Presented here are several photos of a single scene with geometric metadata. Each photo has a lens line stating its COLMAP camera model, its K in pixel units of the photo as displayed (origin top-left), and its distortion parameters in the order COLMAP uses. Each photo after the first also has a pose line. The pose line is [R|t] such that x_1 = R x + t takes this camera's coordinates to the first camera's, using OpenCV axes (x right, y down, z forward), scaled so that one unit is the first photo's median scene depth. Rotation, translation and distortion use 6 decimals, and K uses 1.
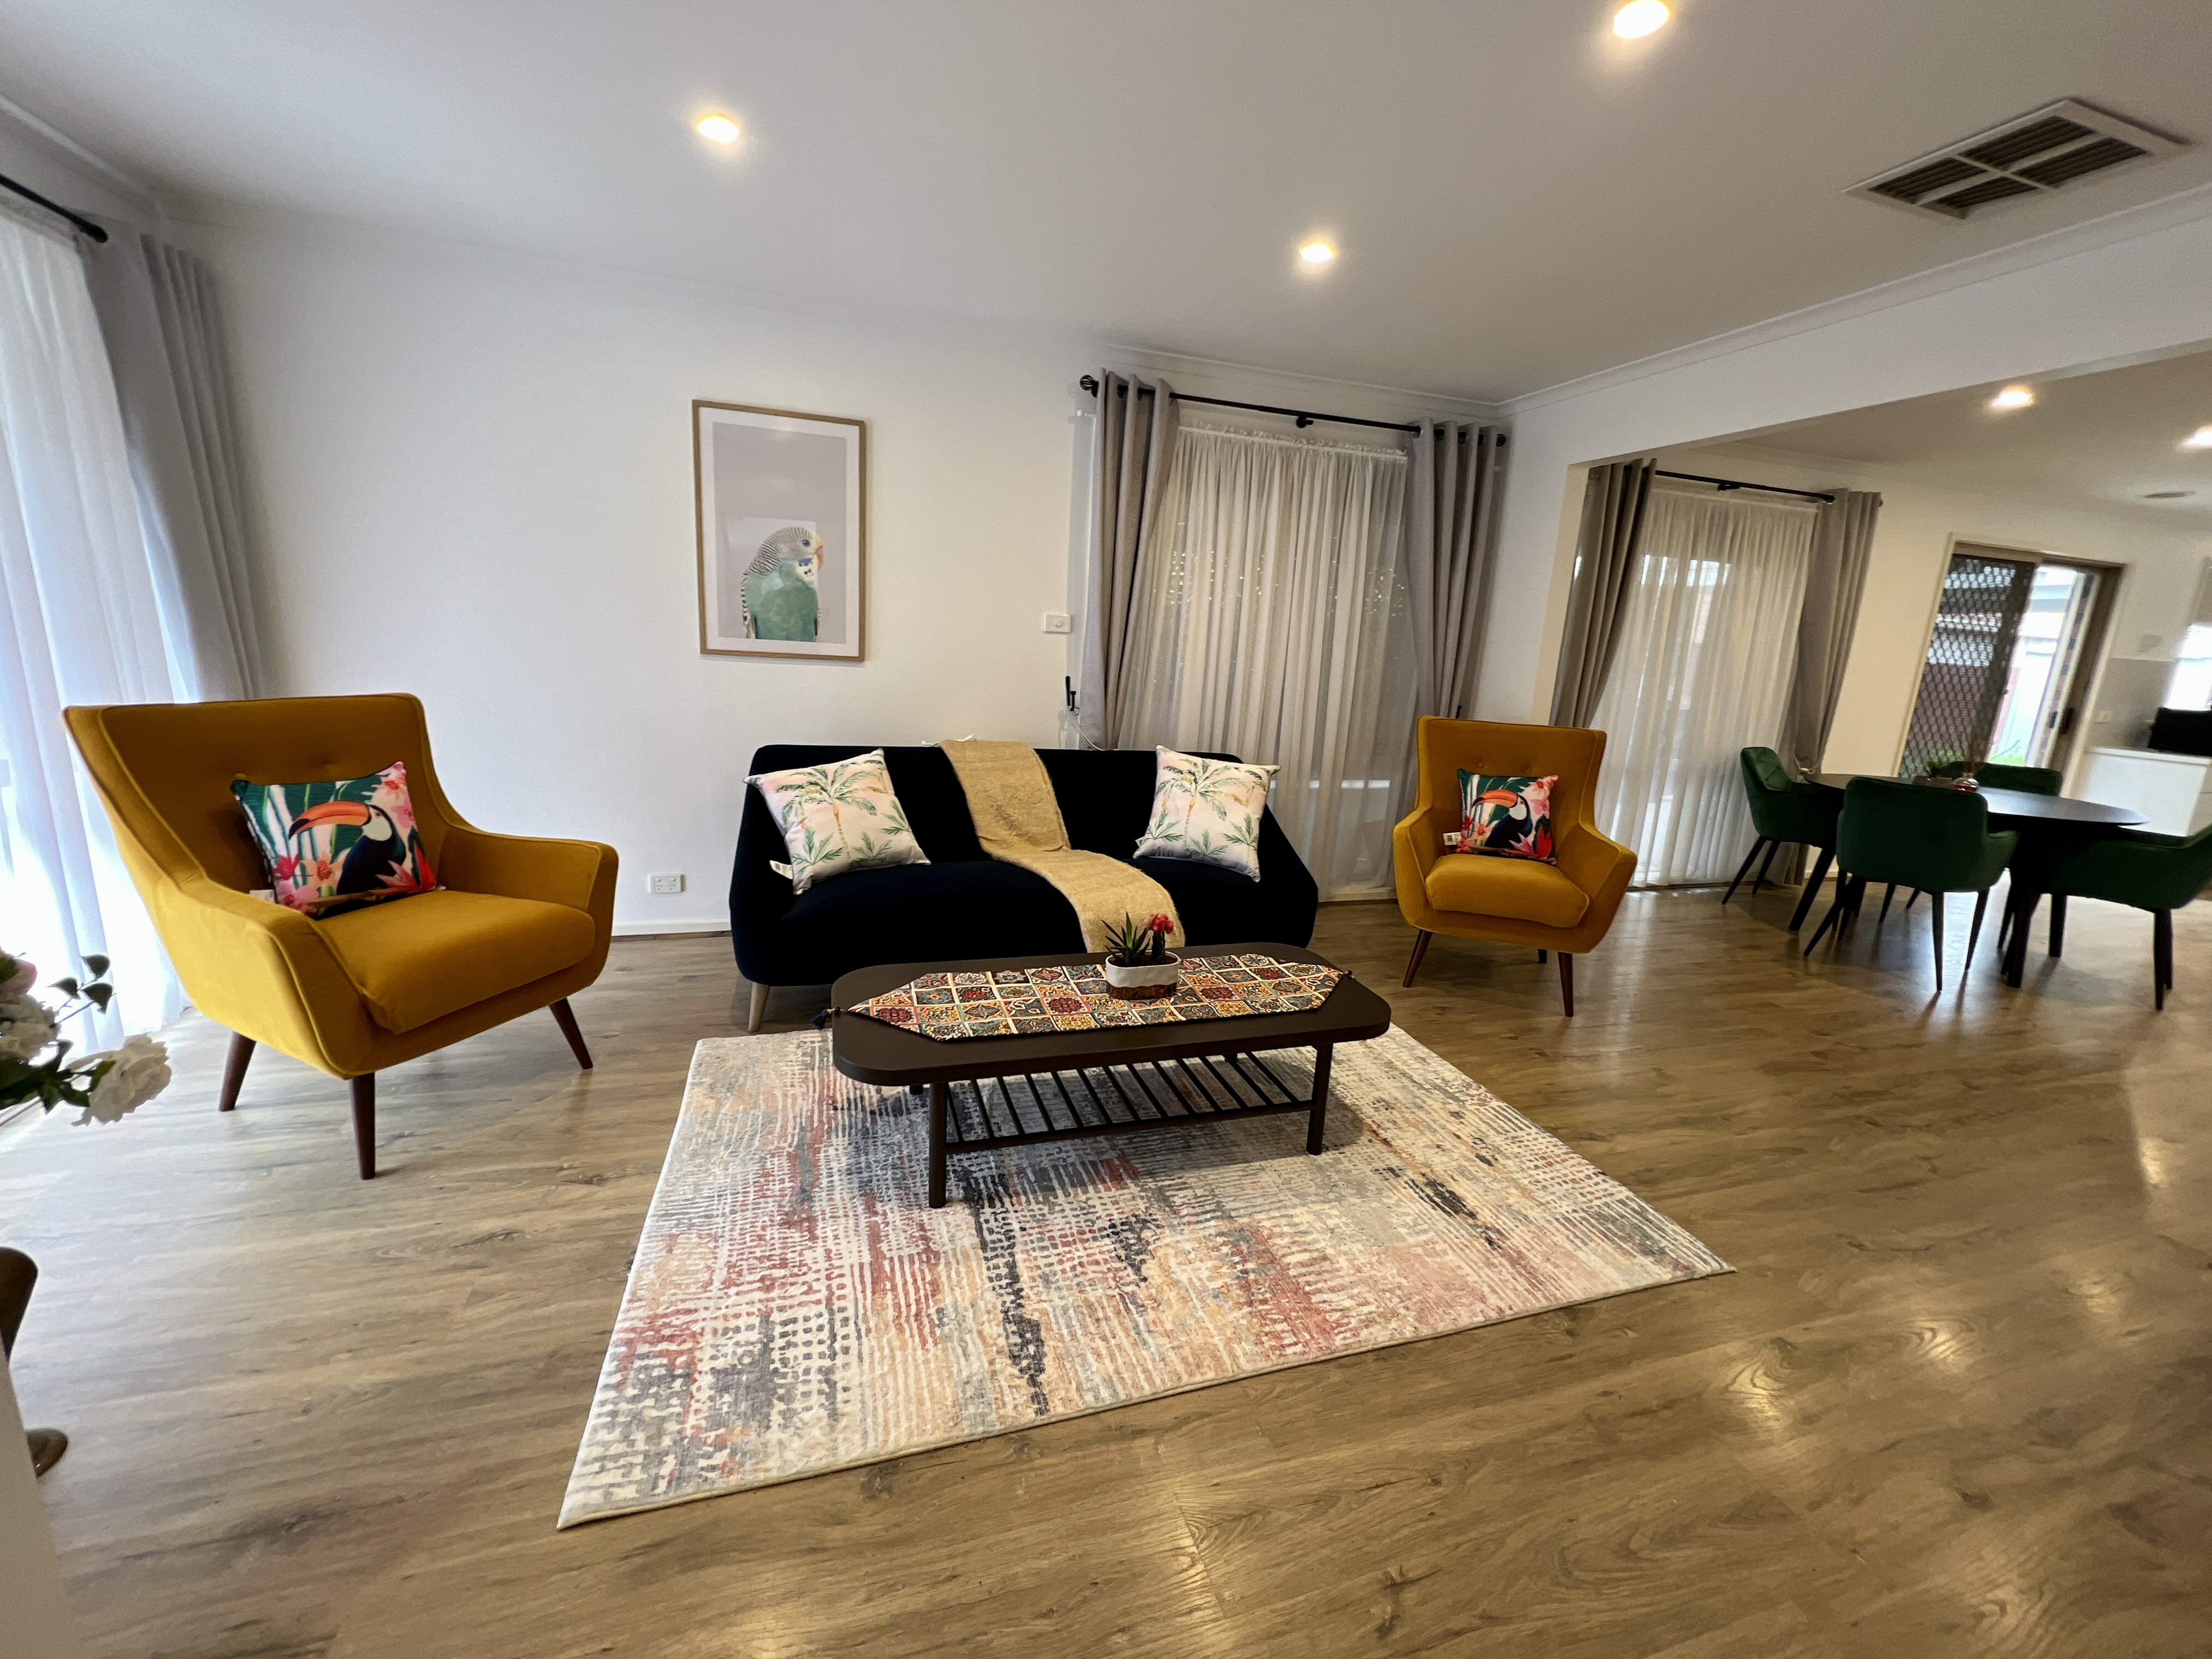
lens RADIAL K [[886.5, 0, 1103.6], [0, 886.5, 824.3], [0, 0, 1]] dist [-0.003074, 0.000950]
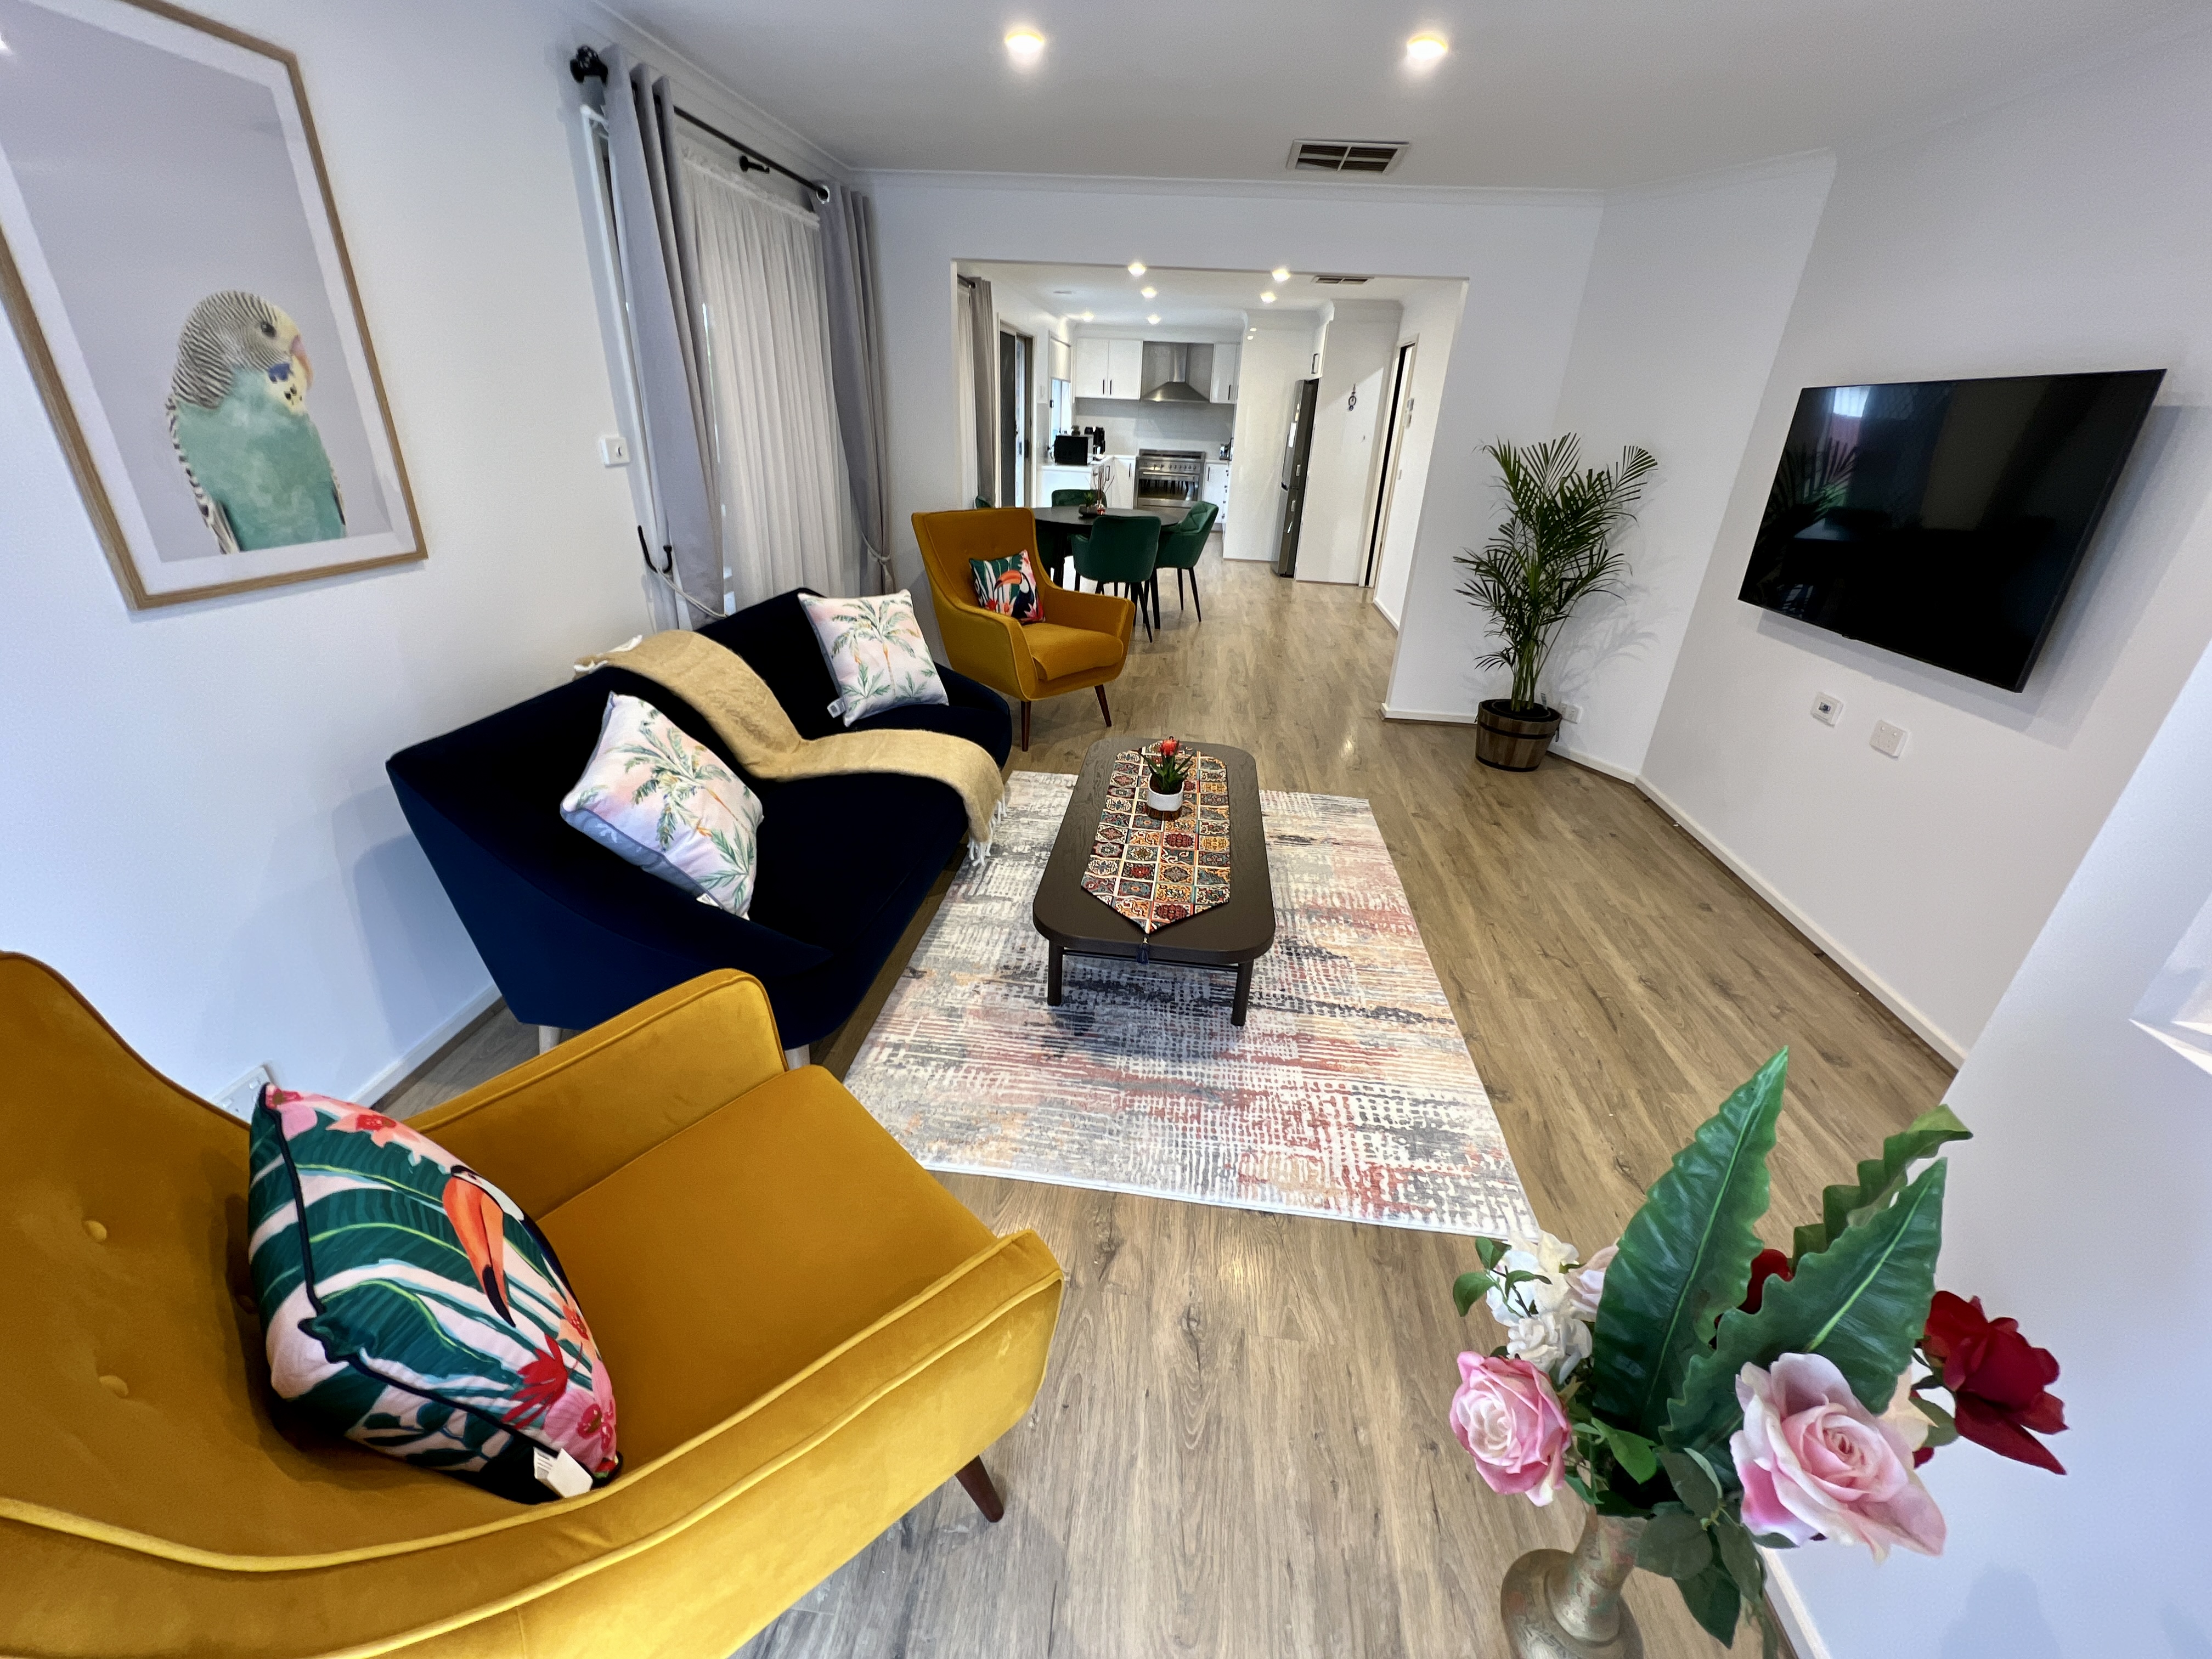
lens RADIAL K [[886.5, 0, 1101.1], [0, 886.5, 826.8], [0, 0, 1]] dist [-0.003074, 0.000950]
pose [[0.400544, -0.427286, 0.810550, -0.917915], [0.174832, 0.903999, 0.390153, -0.253656], [-0.899443, -0.014564, 0.436795, 0.533007]]
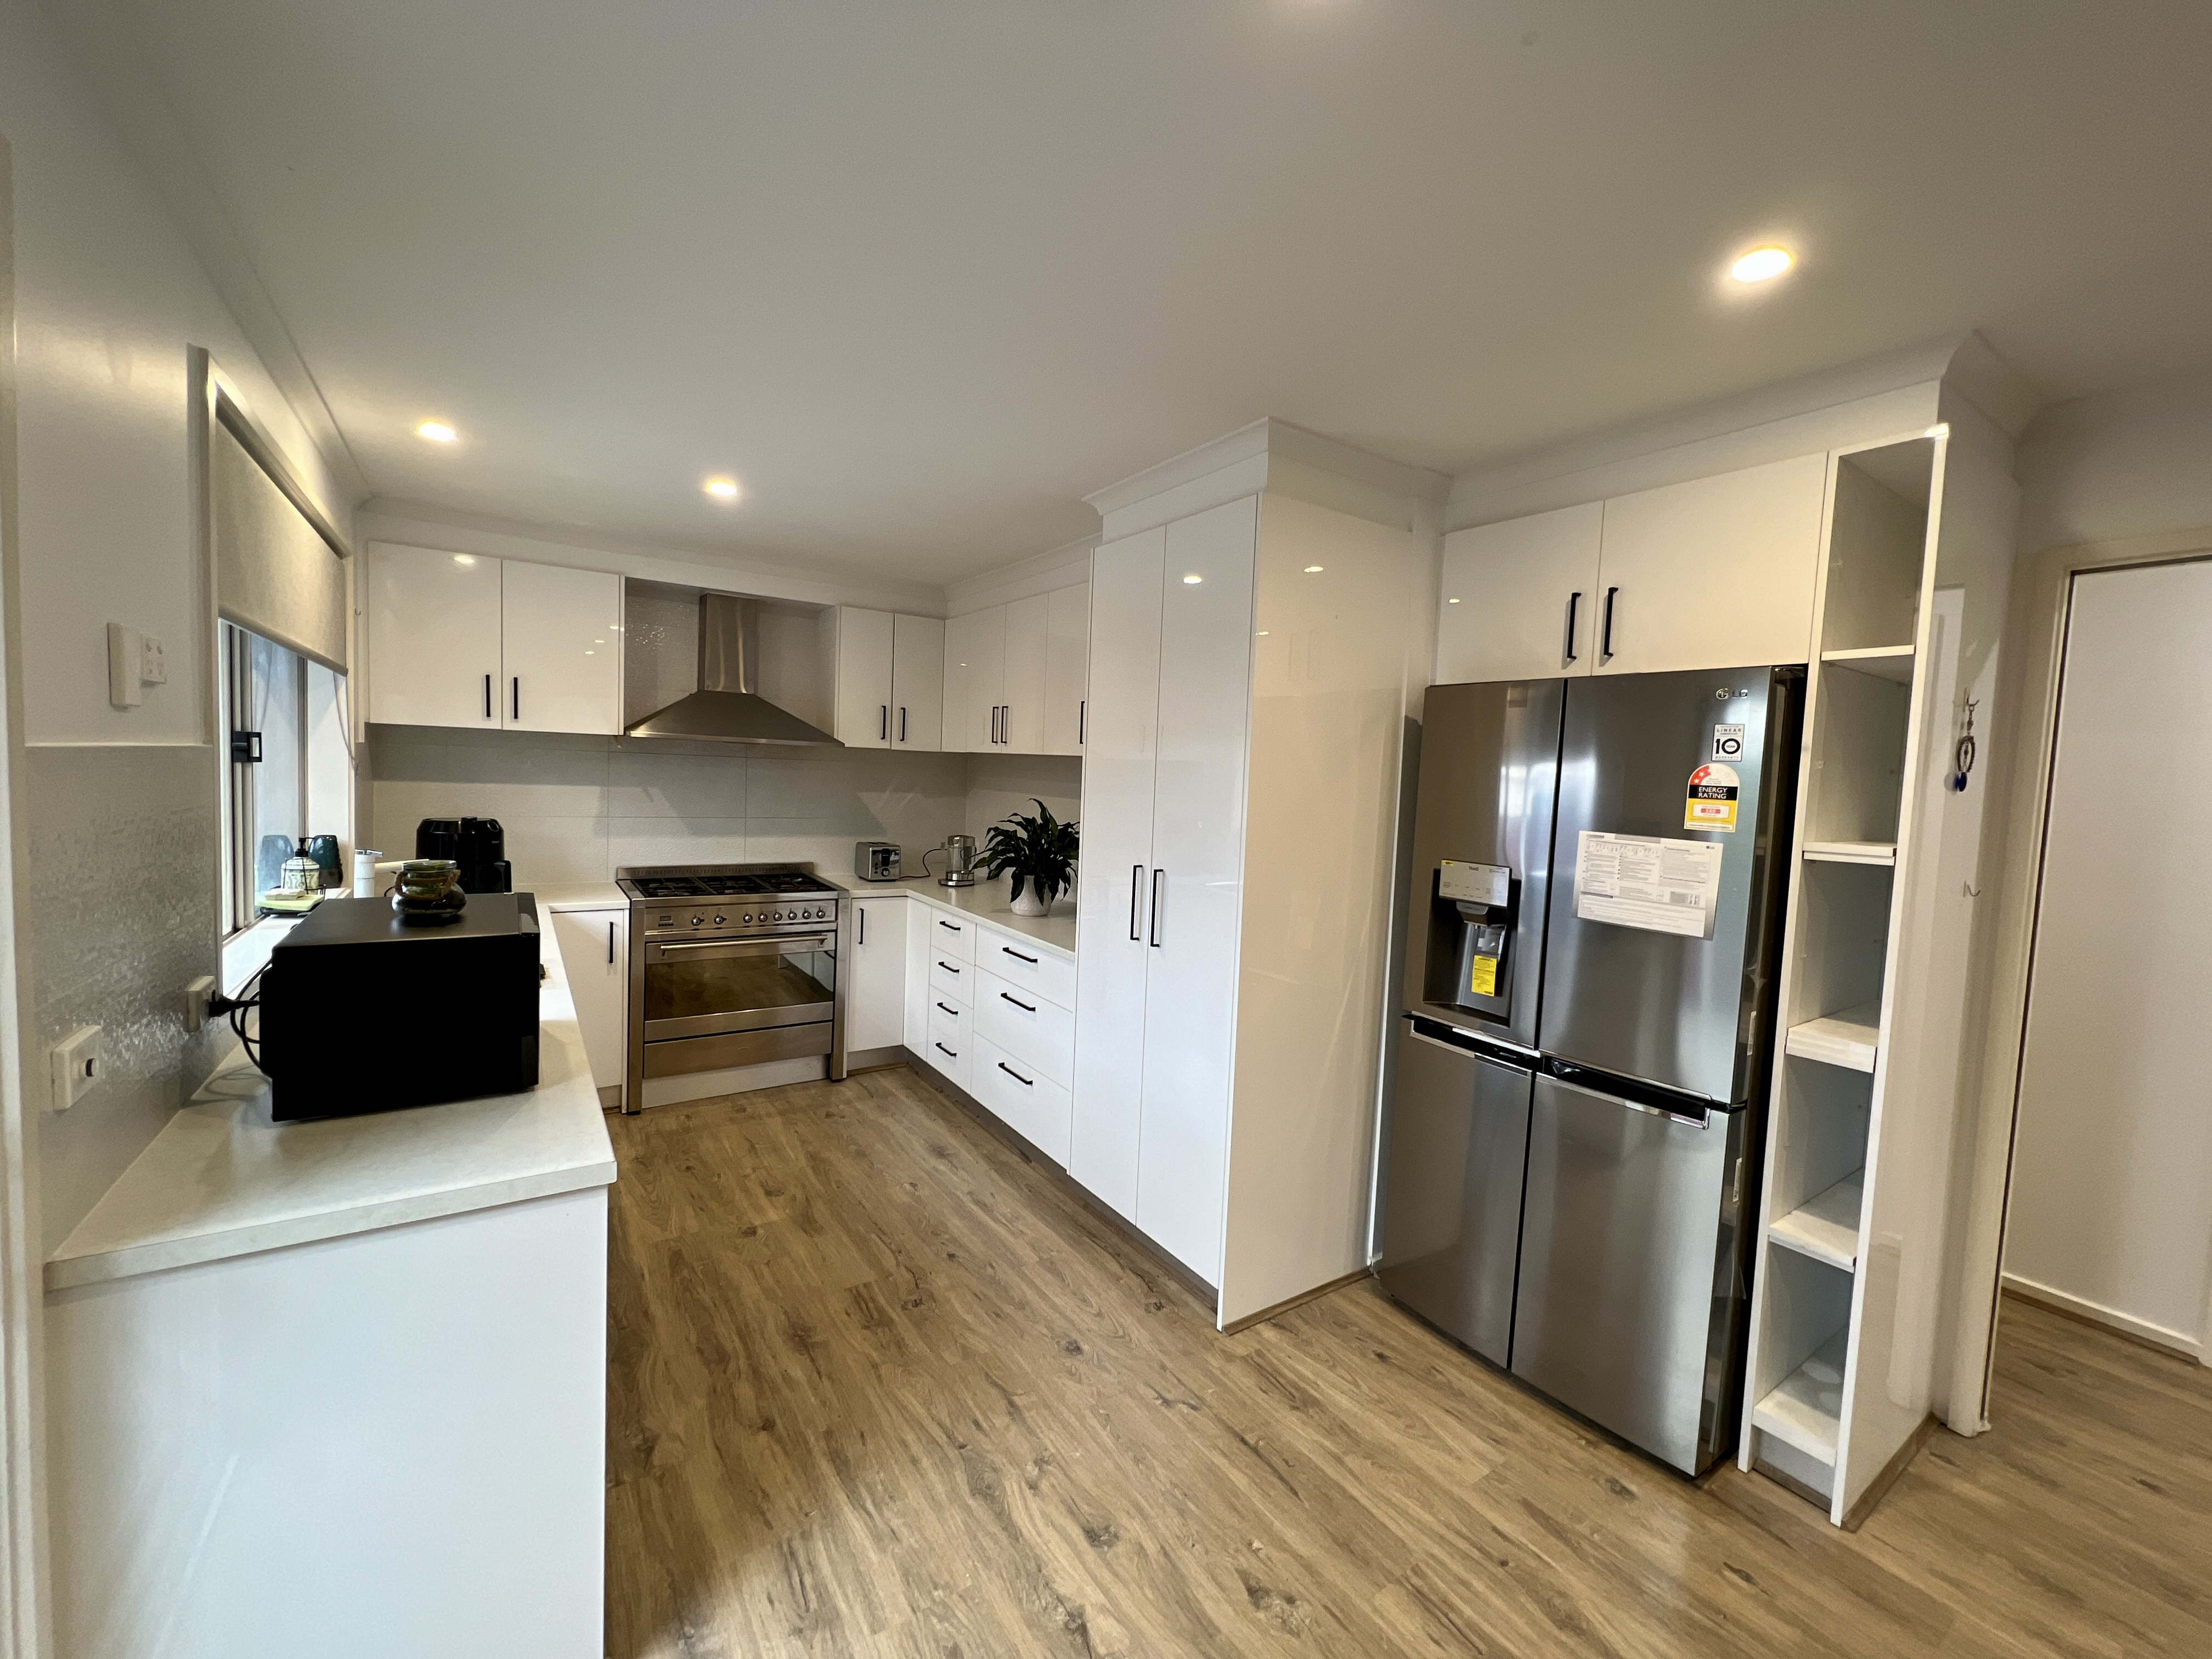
lens RADIAL K [[886.5, 0, 1105.0], [0, 886.5, 819.2], [0, 0, 1]] dist [-0.003074, 0.000950]
pose [[-0.286064, -0.117129, 0.951025, 2.233752], [0.145582, 0.975666, 0.163954, -0.421971], [-0.947087, 0.185354, -0.262051, 2.078682]]
